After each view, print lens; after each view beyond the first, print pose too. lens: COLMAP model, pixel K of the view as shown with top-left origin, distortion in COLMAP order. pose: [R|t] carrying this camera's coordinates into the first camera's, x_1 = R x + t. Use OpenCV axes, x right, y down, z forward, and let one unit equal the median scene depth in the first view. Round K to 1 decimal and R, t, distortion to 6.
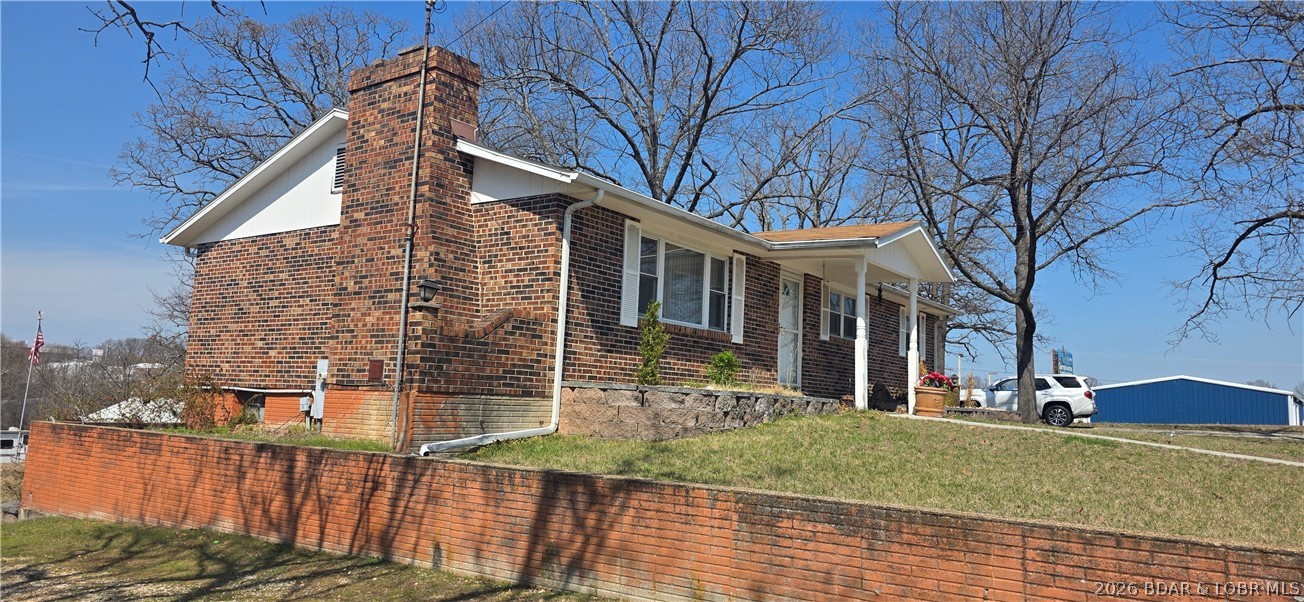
lens RADIAL K [[864.7, 0, 637.1], [0, 864.7, 280.2], [0, 0, 1]] dist [0.089196, -0.090925]
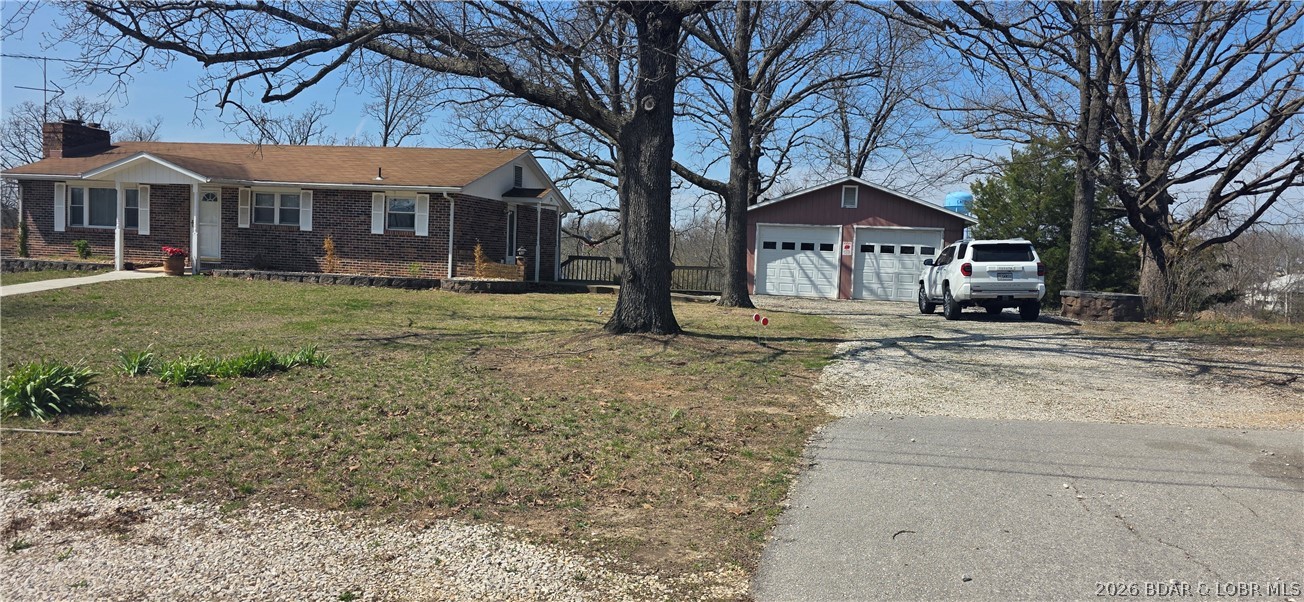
lens RADIAL K [[850.3, 0, 664.5], [0, 850.3, 295.1], [0, 0, 1]] dist [0.084576, -0.074001]
pose [[0.411002, 0.021306, -0.911385, 2.675103], [0.104695, 0.992009, 0.070405, 0.222222], [0.905603, -0.124354, 0.405487, 1.484162]]
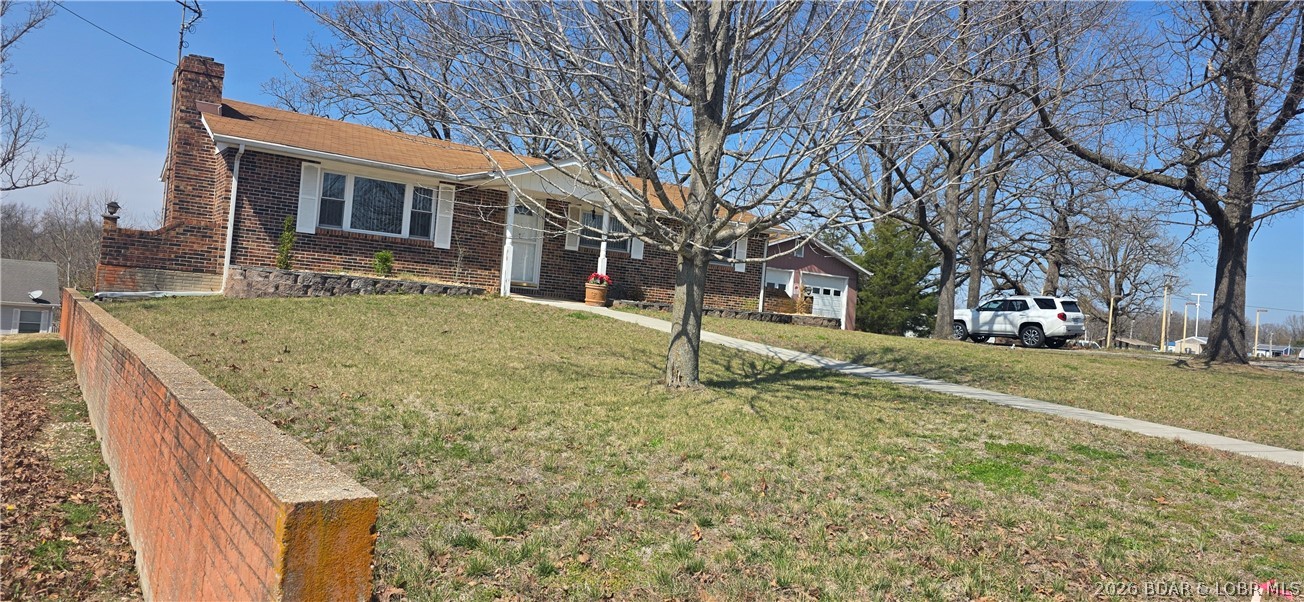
lens RADIAL K [[864.7, 0, 637.1], [0, 864.7, 280.2], [0, 0, 1]] dist [0.089196, -0.090925]
pose [[0.939057, 0.024189, -0.342908, 1.079643], [0.004692, 0.996526, 0.083144, 0.011042], [0.343728, -0.079686, 0.935682, -0.254153]]
